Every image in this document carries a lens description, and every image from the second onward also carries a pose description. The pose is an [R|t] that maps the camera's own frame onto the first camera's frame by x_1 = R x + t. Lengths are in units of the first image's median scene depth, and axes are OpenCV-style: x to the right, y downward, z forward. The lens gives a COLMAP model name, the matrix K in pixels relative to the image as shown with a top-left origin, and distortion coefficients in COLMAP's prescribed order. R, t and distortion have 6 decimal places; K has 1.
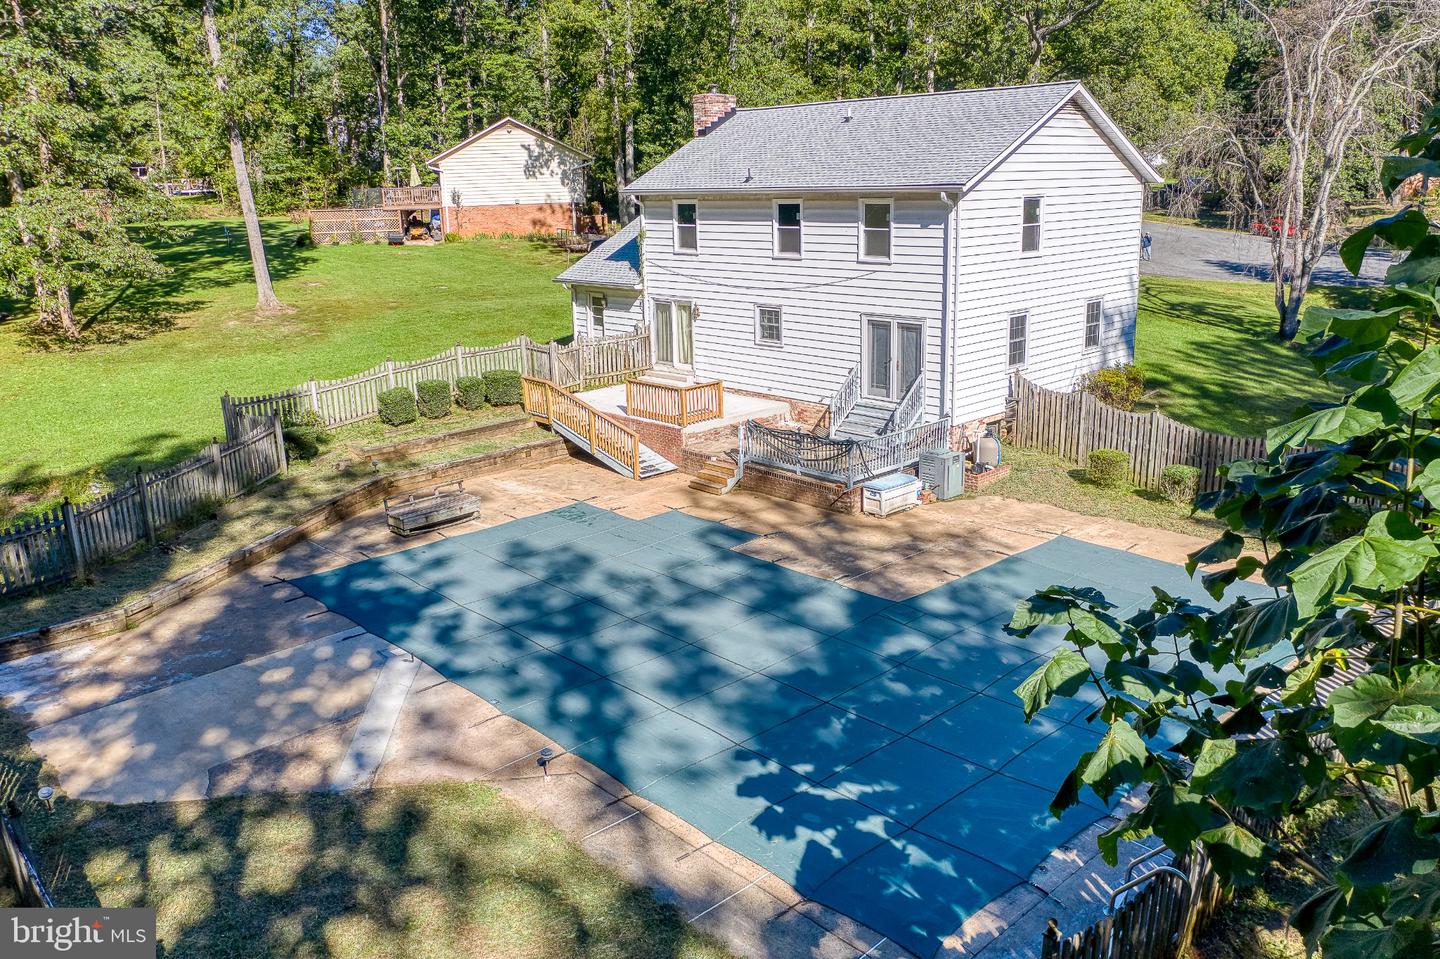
lens RADIAL K [[1089.3, 0, 721.6], [0, 1089.3, 502.6], [0, 0, 1]] dist [0.000485, 0.000059]
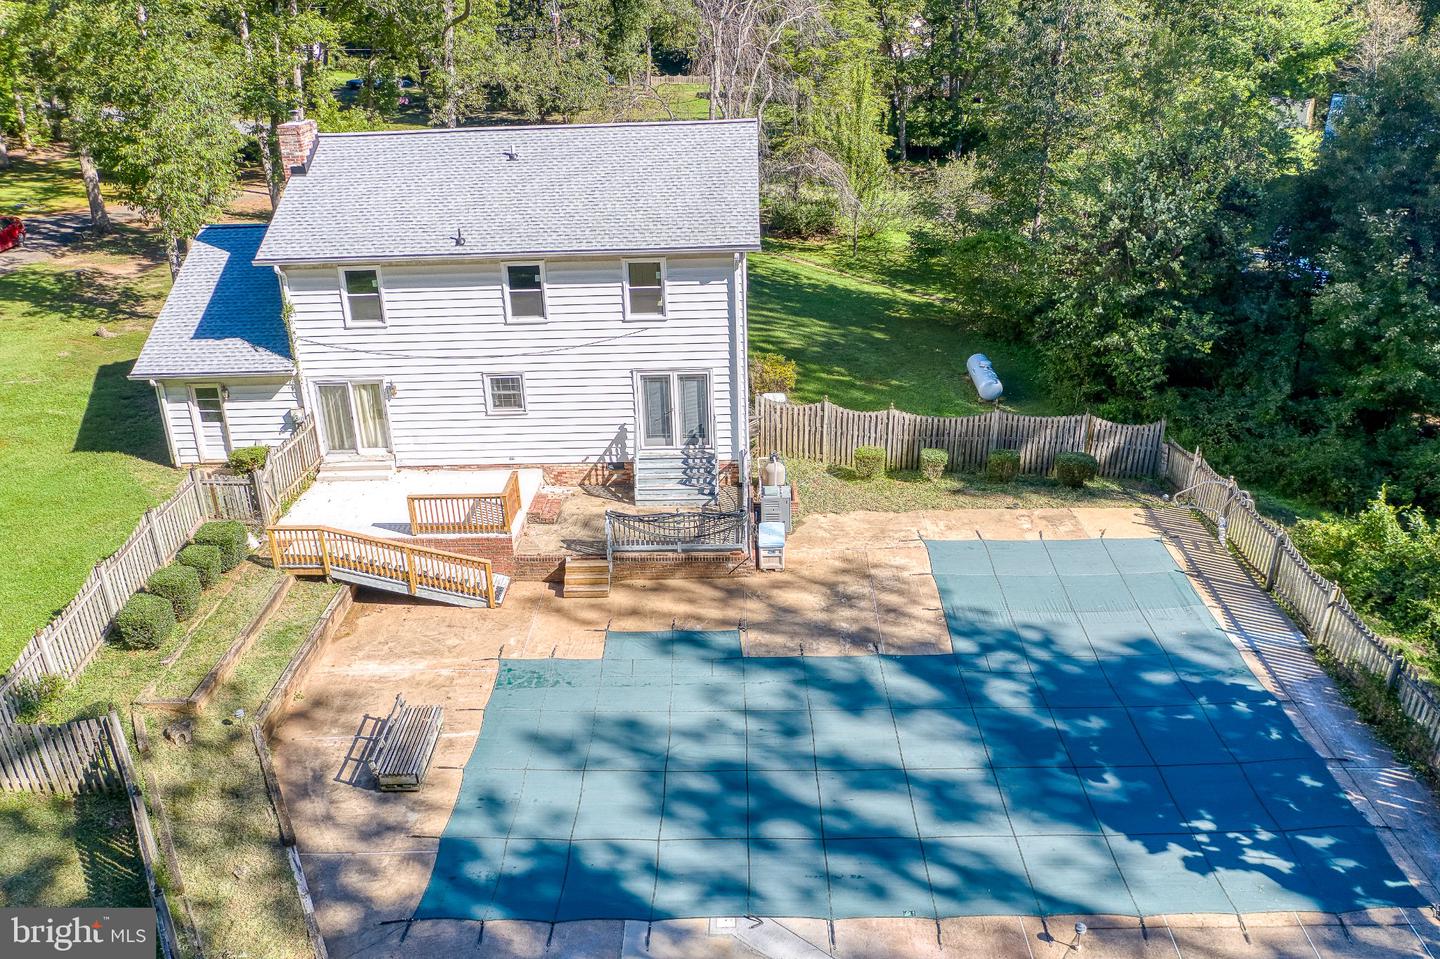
lens RADIAL K [[1149.3, 0, 693.8], [0, 1149.3, 480.9], [0, 0, 1]] dist [0.002856, -0.194331]
pose [[0.728092, -0.269967, 0.630079, -0.516564], [0.216601, 0.962694, 0.162187, -0.235370], [-0.650358, 0.018388, 0.759405, 0.177726]]
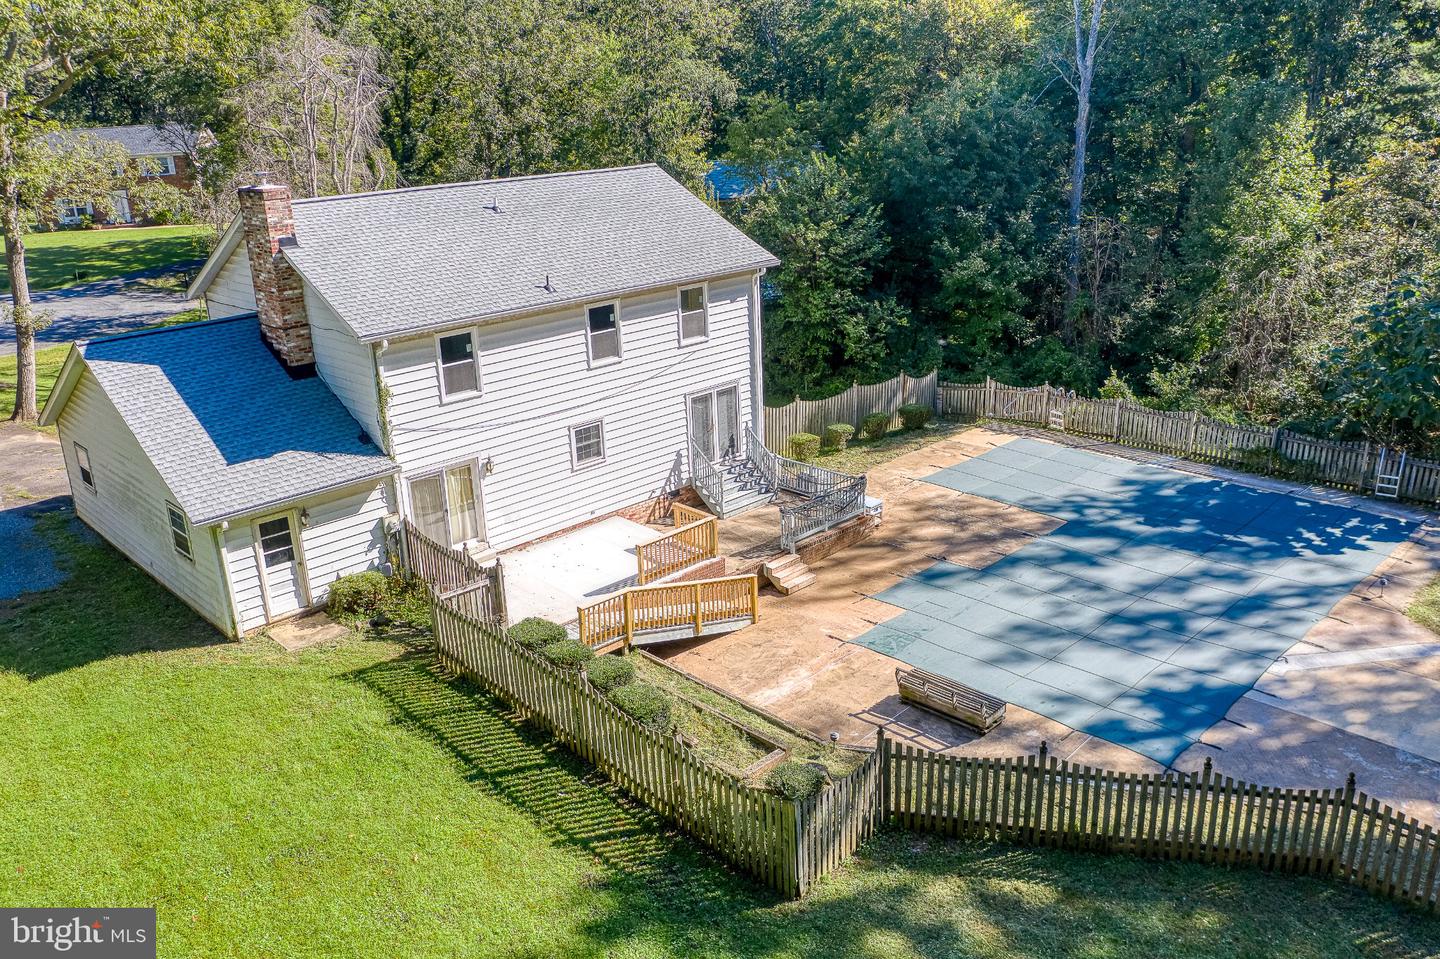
lens RADIAL K [[1149.3, 0, 693.8], [0, 1149.3, 480.9], [0, 0, 1]] dist [0.002856, -0.194331]
pose [[0.008441, -0.293177, 0.956021, -0.933426], [0.335254, 0.901551, 0.273514, -0.395824], [-0.942090, 0.318201, 0.105899, 0.910492]]
